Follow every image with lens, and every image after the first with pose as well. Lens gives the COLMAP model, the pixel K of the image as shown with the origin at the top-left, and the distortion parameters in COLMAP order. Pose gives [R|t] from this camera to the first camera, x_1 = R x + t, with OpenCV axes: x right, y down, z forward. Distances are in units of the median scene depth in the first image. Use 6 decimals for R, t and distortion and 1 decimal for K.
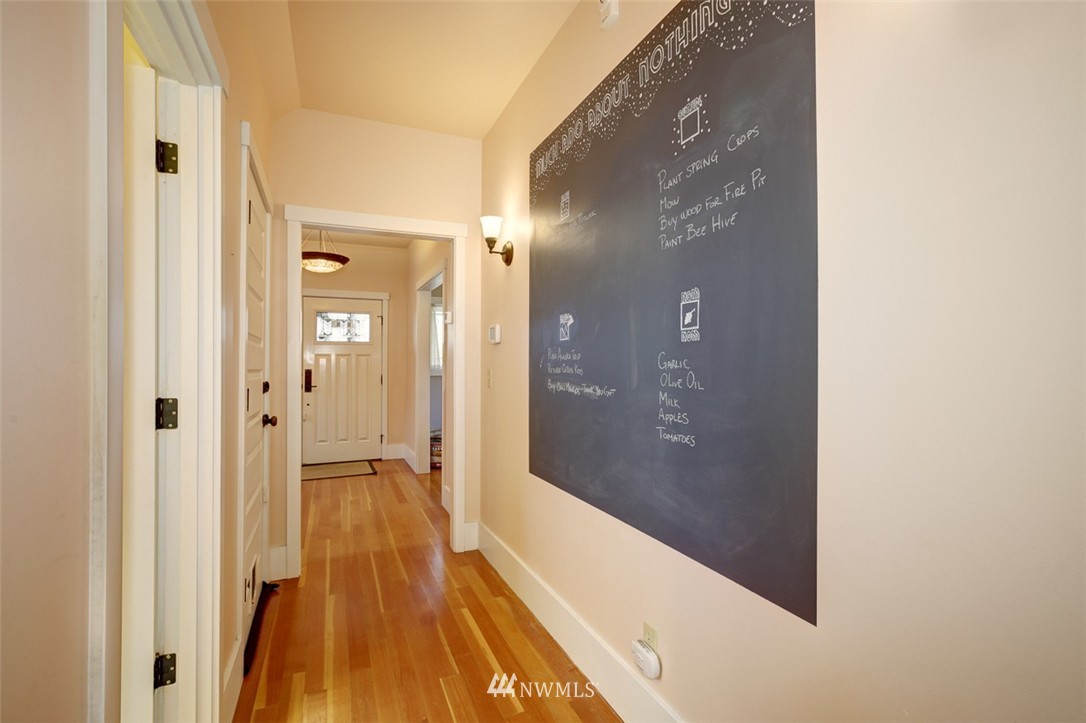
lens RADIAL K [[496.3, 0, 546.5], [0, 496.3, 362.7], [0, 0, 1]] dist [-0.000501, -0.000028]
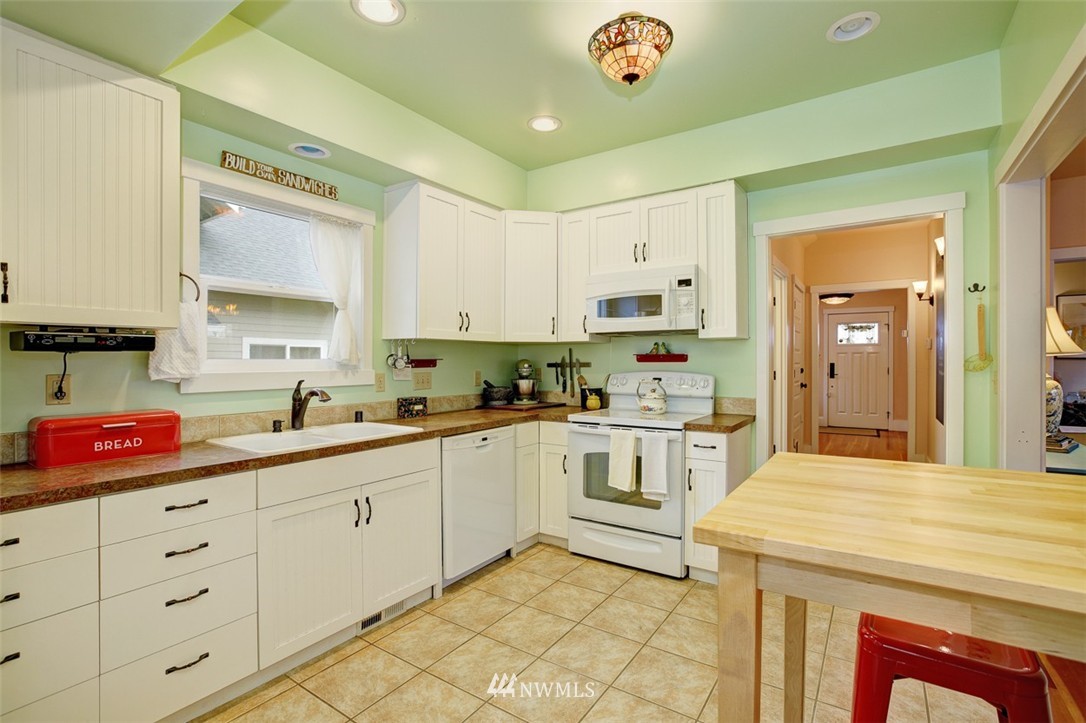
lens RADIAL K [[496.3, 0, 543.4], [0, 496.3, 357.1], [0, 0, 1]] dist [-0.000501, -0.000028]
pose [[0.537838, 0.001429, -0.843047, 0.309226], [-0.000549, 0.999999, 0.001345, -0.005005], [0.843048, -0.000261, 0.537838, -0.528729]]
